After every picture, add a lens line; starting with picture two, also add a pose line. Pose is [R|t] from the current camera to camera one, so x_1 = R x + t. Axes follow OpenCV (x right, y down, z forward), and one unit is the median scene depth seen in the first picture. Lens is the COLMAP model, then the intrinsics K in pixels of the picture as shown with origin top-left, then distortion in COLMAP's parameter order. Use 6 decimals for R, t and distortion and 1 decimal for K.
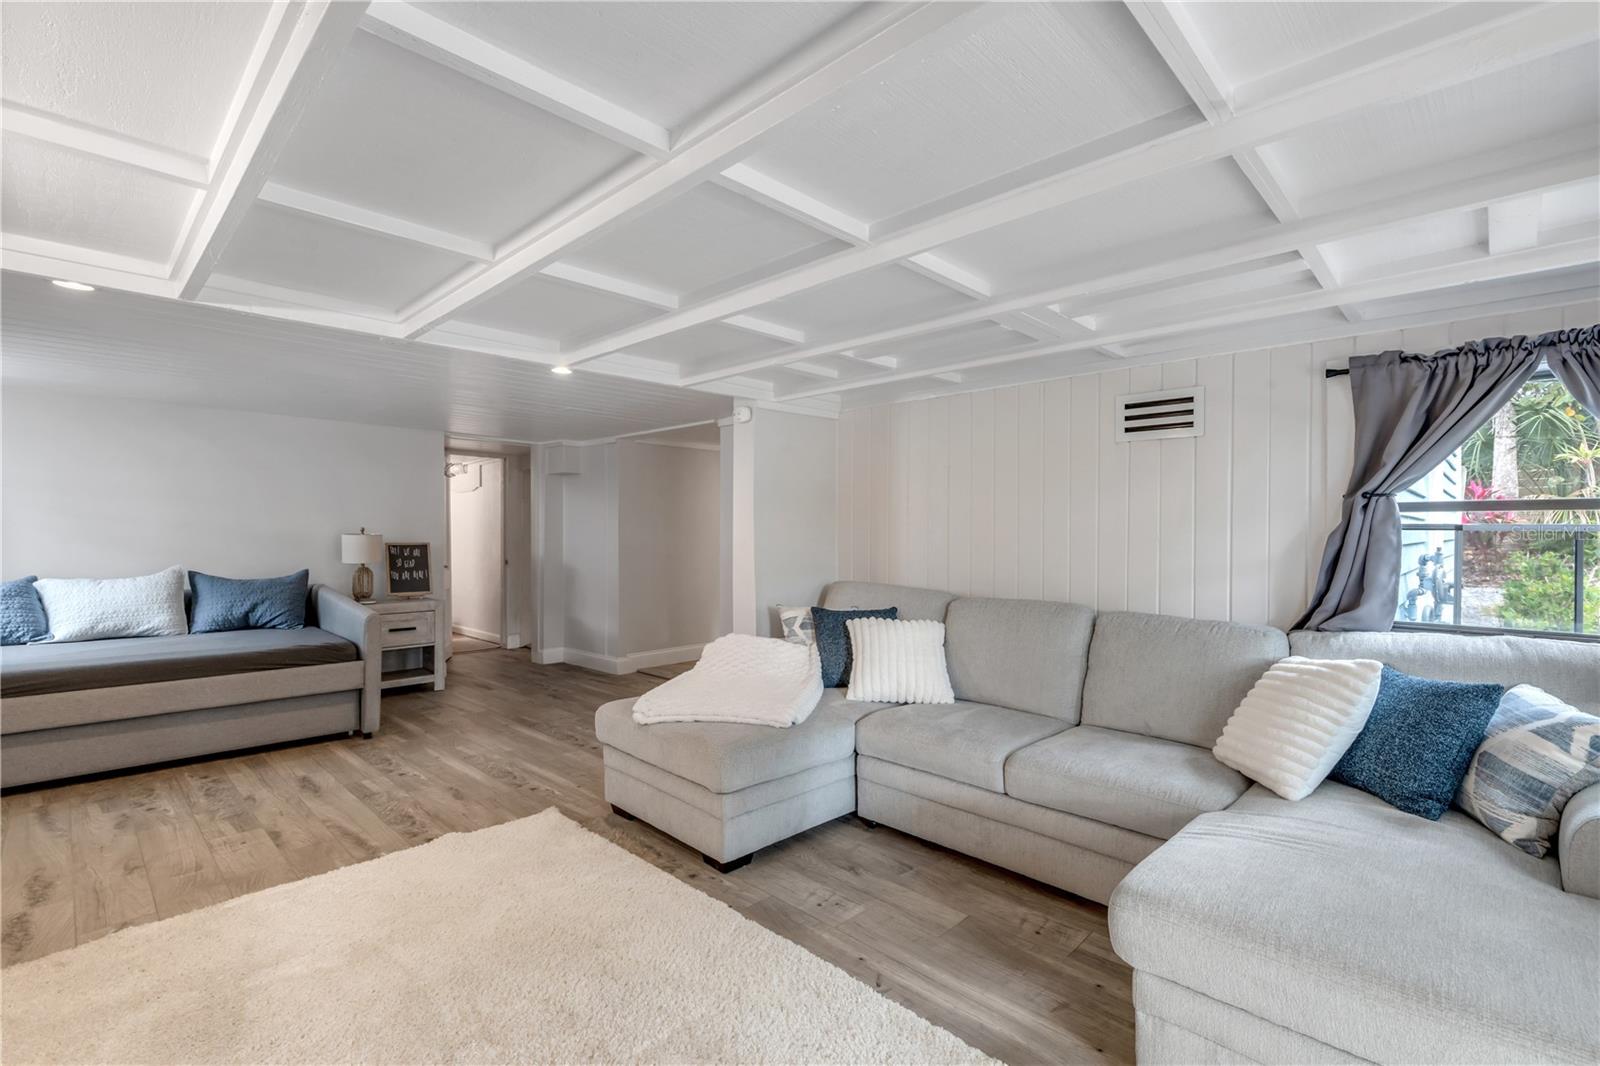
lens RADIAL K [[726.8, 0, 799.4], [0, 726.8, 527.1], [0, 0, 1]] dist [0.000050, -0.000150]
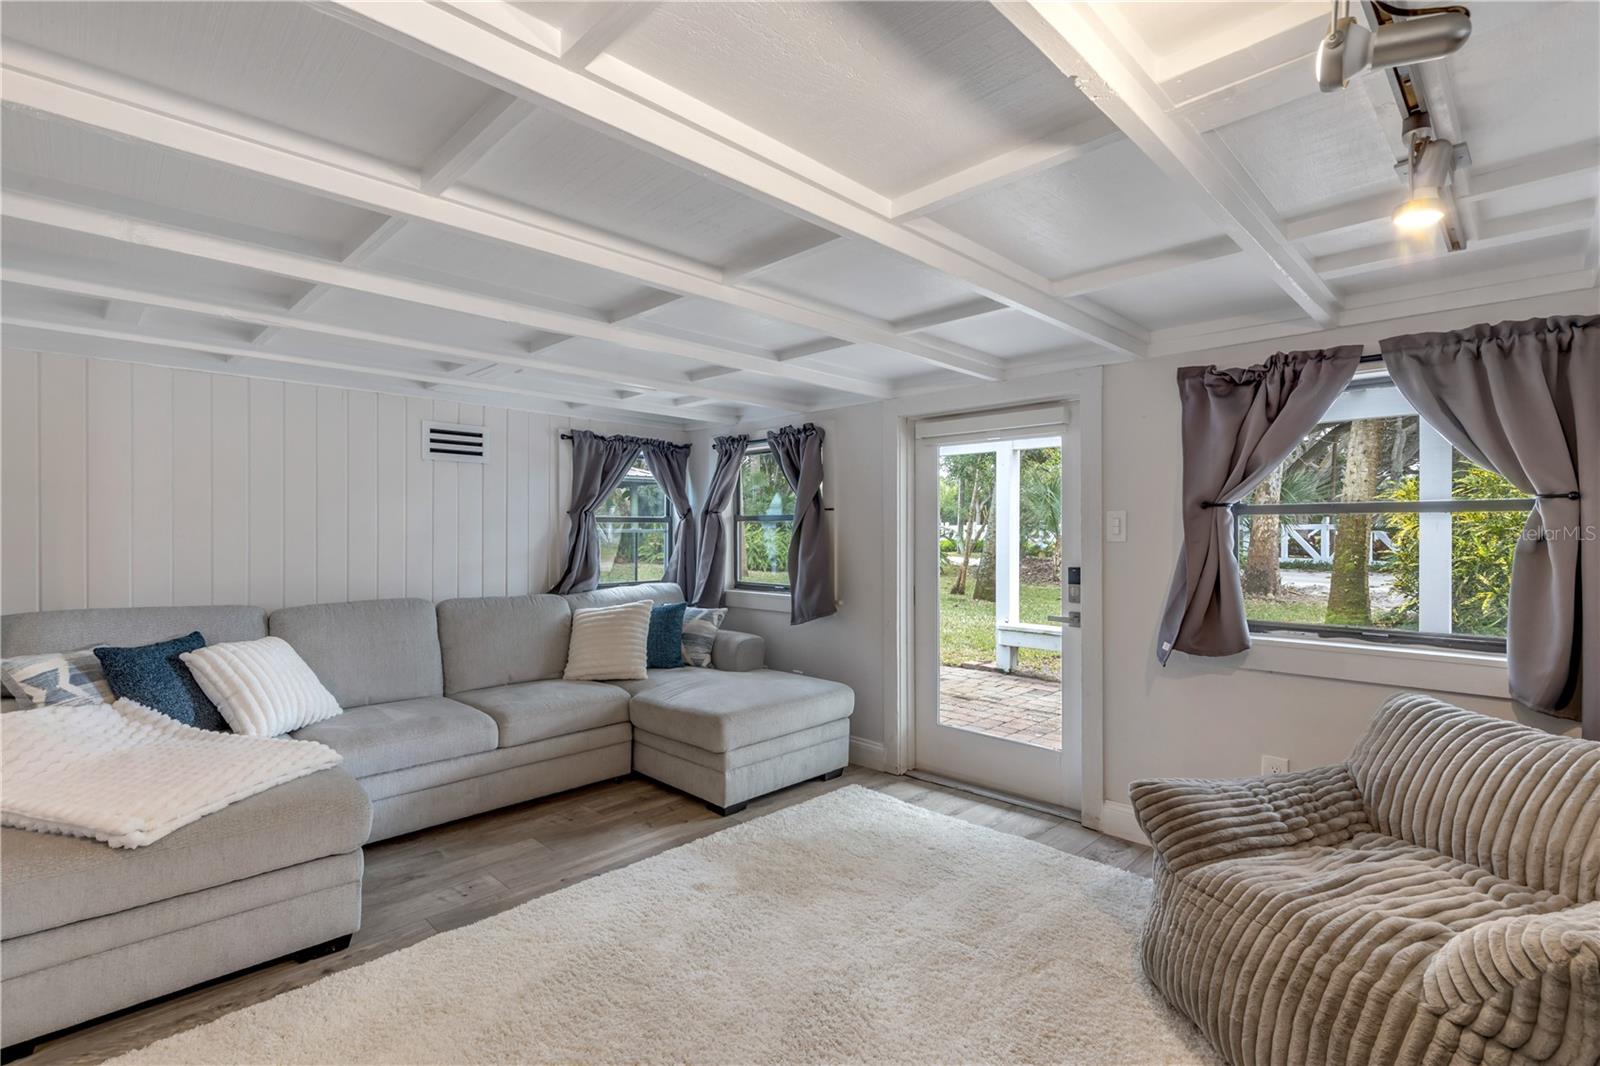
lens RADIAL K [[726.8, 0, 799.4], [0, 726.8, 534.4], [0, 0, 1]] dist [0.000050, -0.000150]
pose [[0.002276, -0.006068, 0.999979, -0.923702], [-0.001904, 0.999980, 0.006073, -0.003451], [-0.999996, -0.001917, 0.002264, 0.476811]]
